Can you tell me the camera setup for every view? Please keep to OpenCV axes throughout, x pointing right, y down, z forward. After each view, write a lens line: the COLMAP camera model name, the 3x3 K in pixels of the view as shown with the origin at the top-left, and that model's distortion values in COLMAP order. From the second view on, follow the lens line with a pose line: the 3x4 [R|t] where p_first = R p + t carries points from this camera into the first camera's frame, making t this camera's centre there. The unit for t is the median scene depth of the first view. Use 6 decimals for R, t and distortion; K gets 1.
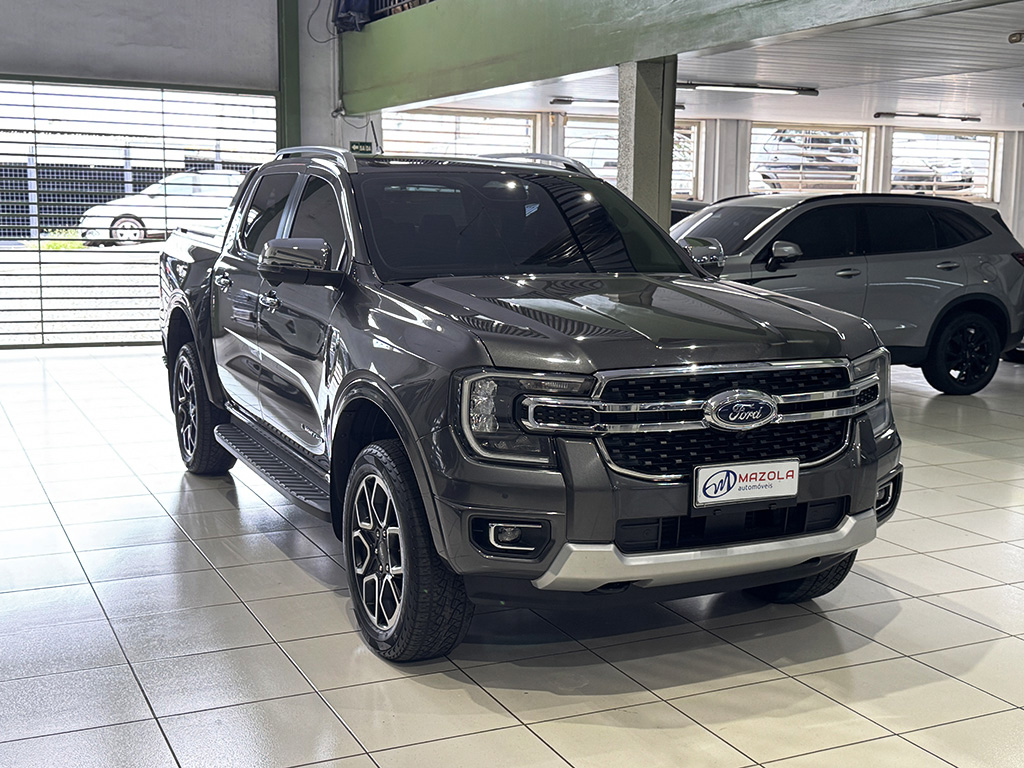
lens RADIAL K [[1248.8, 0, 512.0], [0, 1248.8, 384.0], [0, 0, 1]] dist [0.209995, -0.524161]
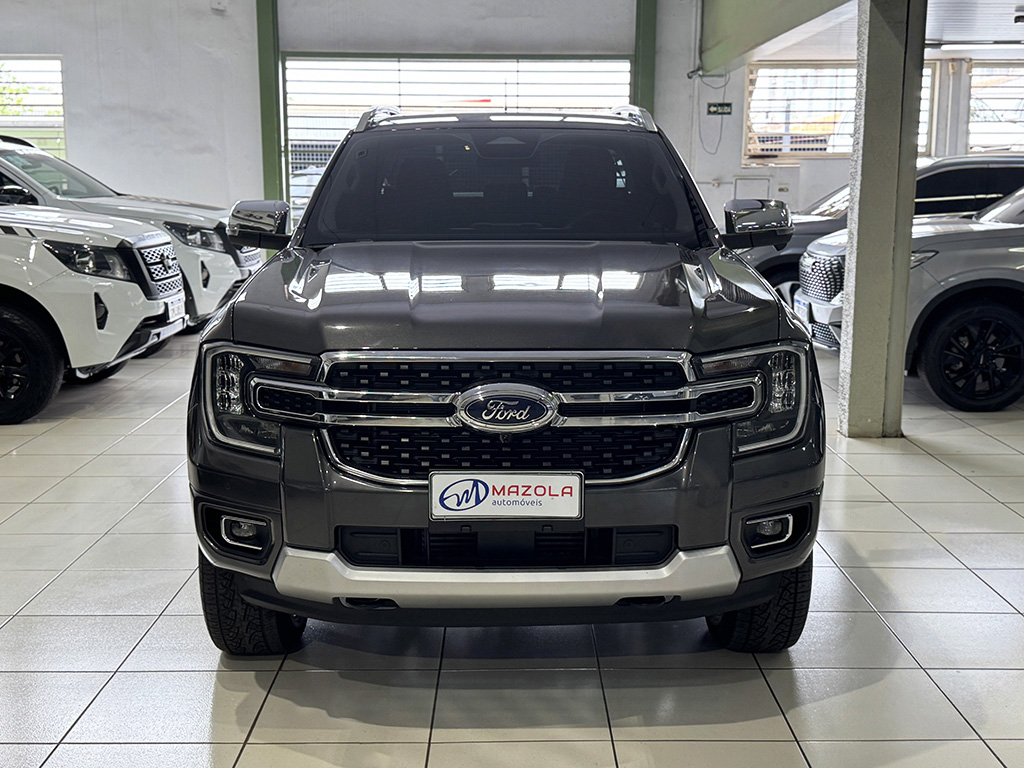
lens RADIAL K [[1248.8, 0, 512.0], [0, 1248.8, 384.0], [0, 0, 1]] dist [0.209995, -0.524161]
pose [[0.904501, 0.058555, -0.422432, 0.522393], [-0.048910, 0.998236, 0.033644, -0.022152], [0.423657, -0.009769, 0.905770, 0.258633]]
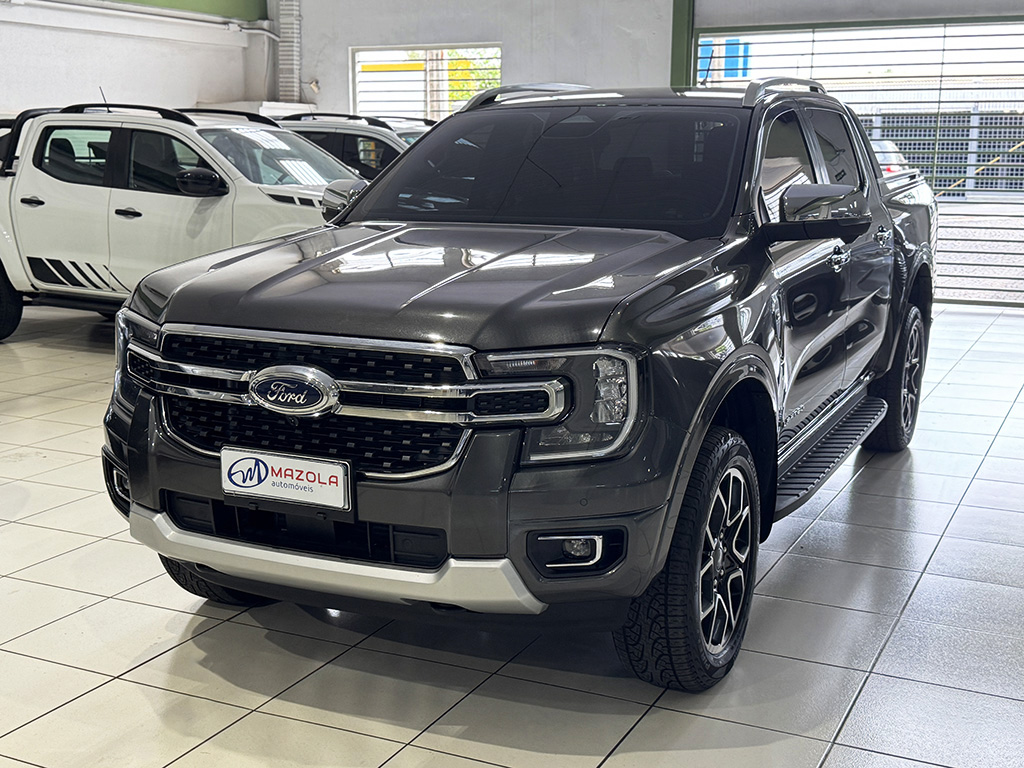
lens RADIAL K [[1248.8, 0, 512.0], [0, 1248.8, 384.0], [0, 0, 1]] dist [0.209995, -0.524161]
pose [[0.621150, 0.133042, -0.772317, 0.888298], [-0.104585, 0.990742, 0.086554, -0.067987], [0.776682, 0.027009, 0.629313, 0.588728]]
